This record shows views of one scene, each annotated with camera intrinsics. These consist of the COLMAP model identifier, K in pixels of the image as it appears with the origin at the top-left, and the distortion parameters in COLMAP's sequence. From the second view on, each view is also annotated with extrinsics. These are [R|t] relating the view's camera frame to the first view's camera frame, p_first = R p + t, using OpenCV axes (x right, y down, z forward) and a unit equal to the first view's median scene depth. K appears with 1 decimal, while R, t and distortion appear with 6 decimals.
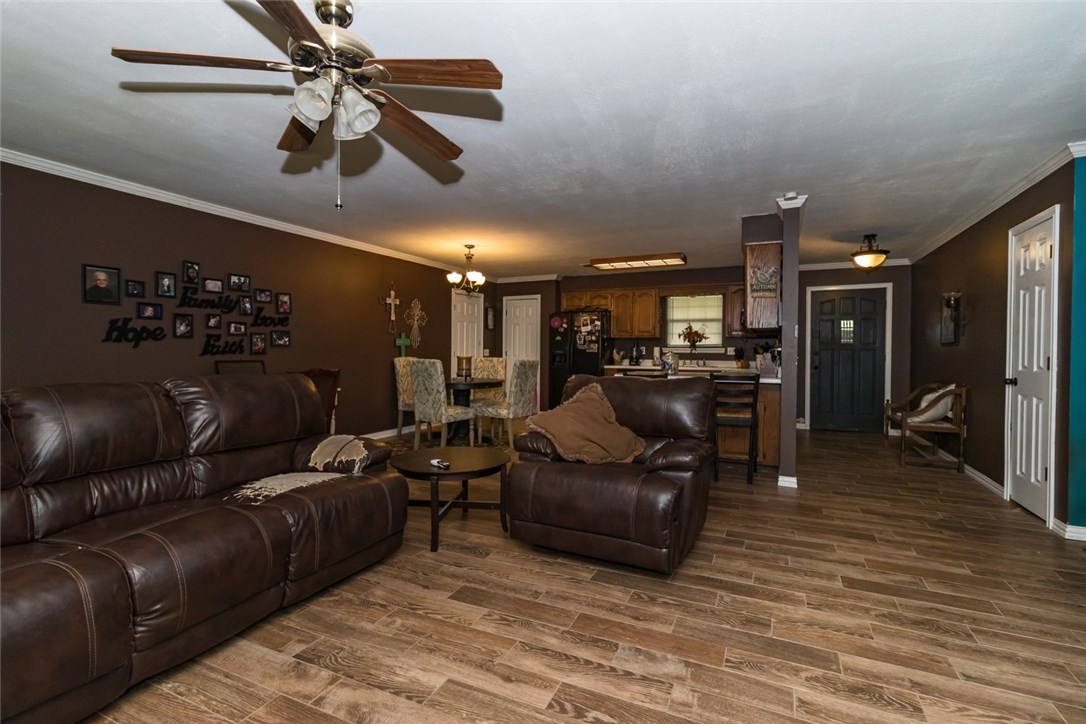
lens RADIAL K [[500.6, 0, 543.5], [0, 500.6, 358.6], [0, 0, 1]] dist [0.000224, 0.000315]
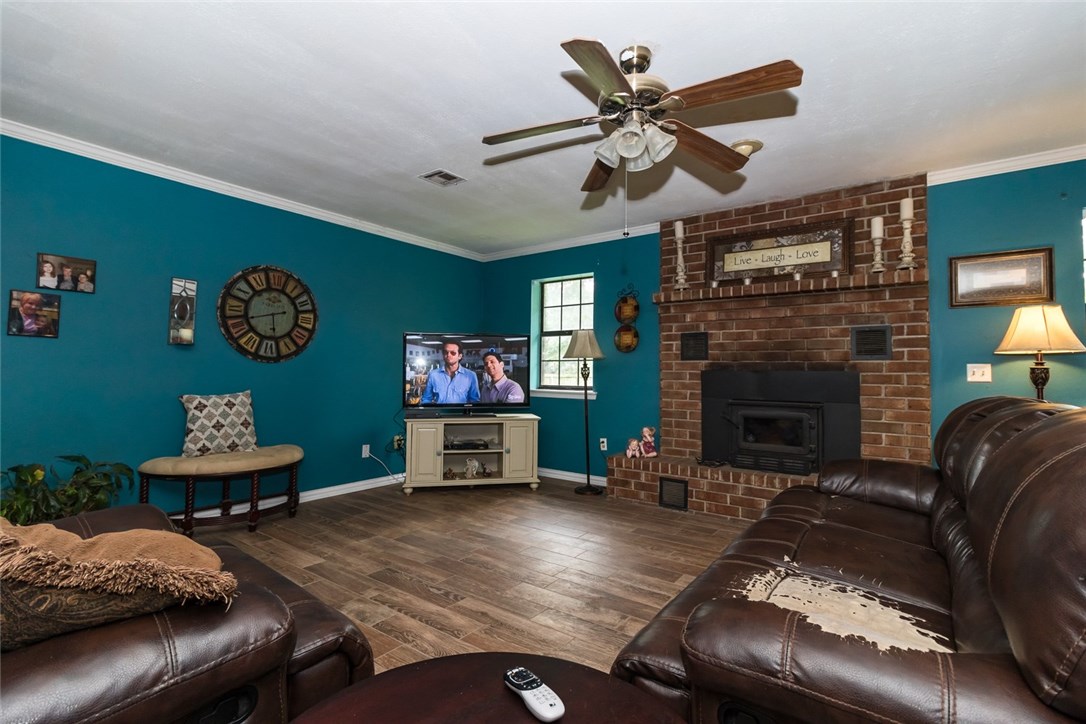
lens RADIAL K [[500.6, 0, 543.5], [0, 500.6, 358.6], [0, 0, 1]] dist [0.000224, 0.000315]
pose [[-0.980770, -0.011857, 0.194807, -0.203641], [-0.015031, 0.999777, -0.014825, 0.003951], [-0.194588, -0.017468, -0.980730, 0.986597]]
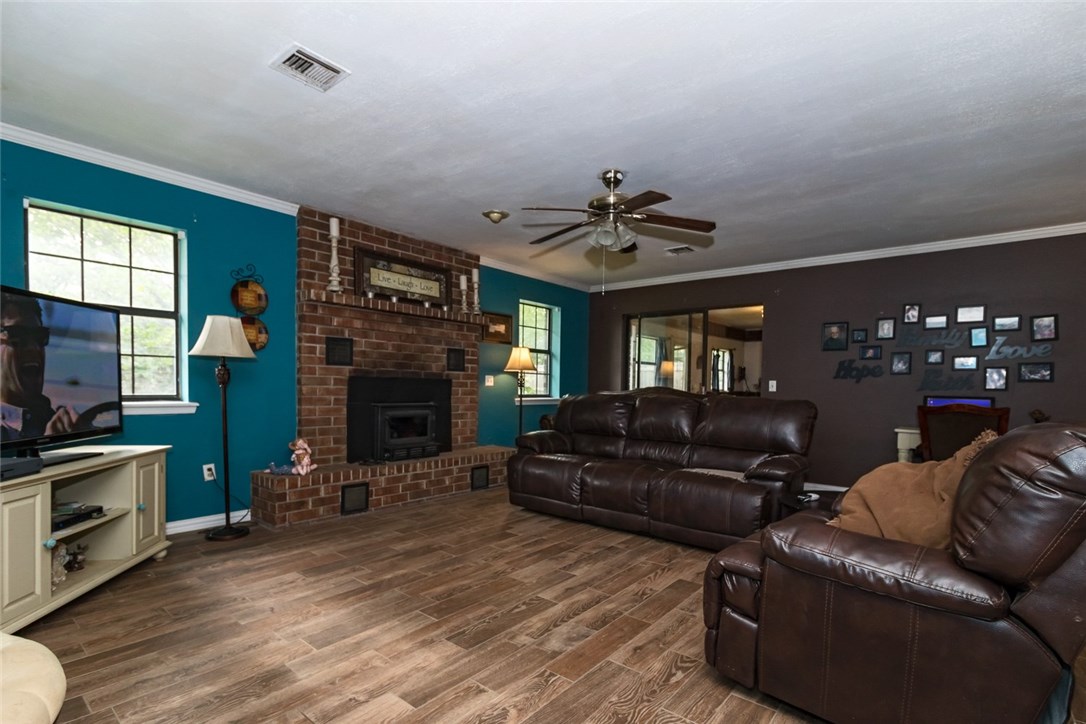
lens RADIAL K [[511.9, 0, 542.2], [0, 511.9, 403.8], [0, 0, 1]] dist [0.000795, 0.000374]
pose [[-0.255460, 0.022713, -0.966553, 0.629676], [-0.035893, 0.998812, 0.032958, 0.016536], [0.966153, 0.043112, -0.254341, 0.570510]]
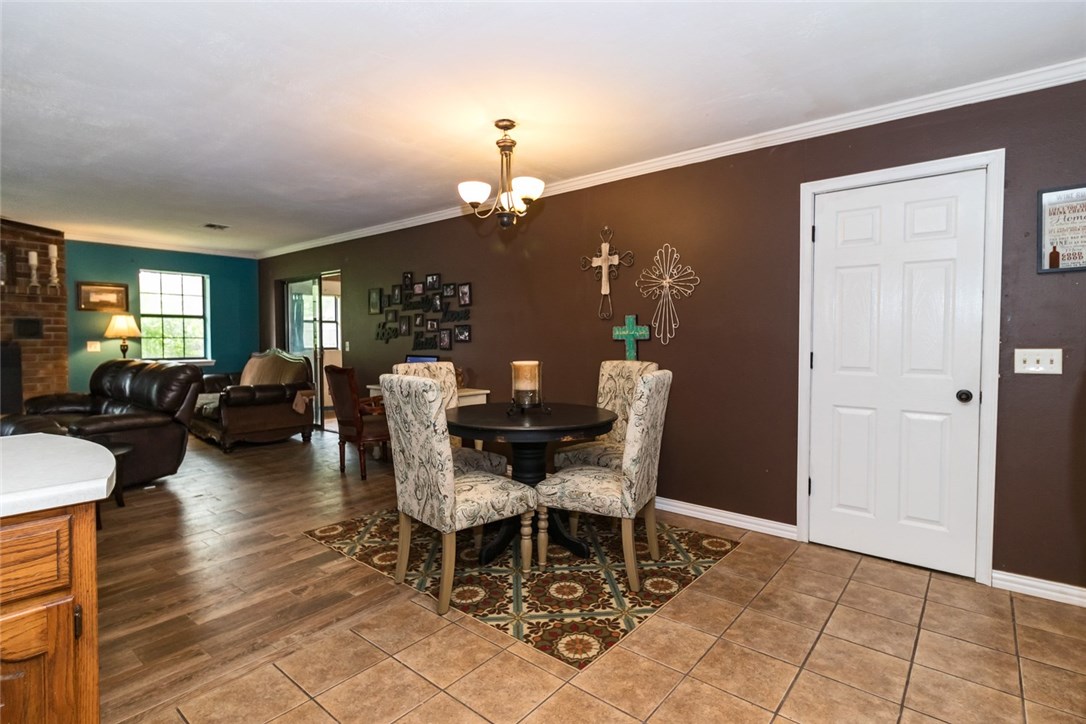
lens RADIAL K [[531.9, 0, 545.9], [0, 531.9, 352.9], [0, 0, 1]] dist [0.001587, 0.000182]
pose [[-0.247461, 0.019745, -0.968697, 0.499915], [-0.018189, 0.999521, 0.025020, -0.040597], [0.968727, 0.023811, -0.246984, 1.799201]]
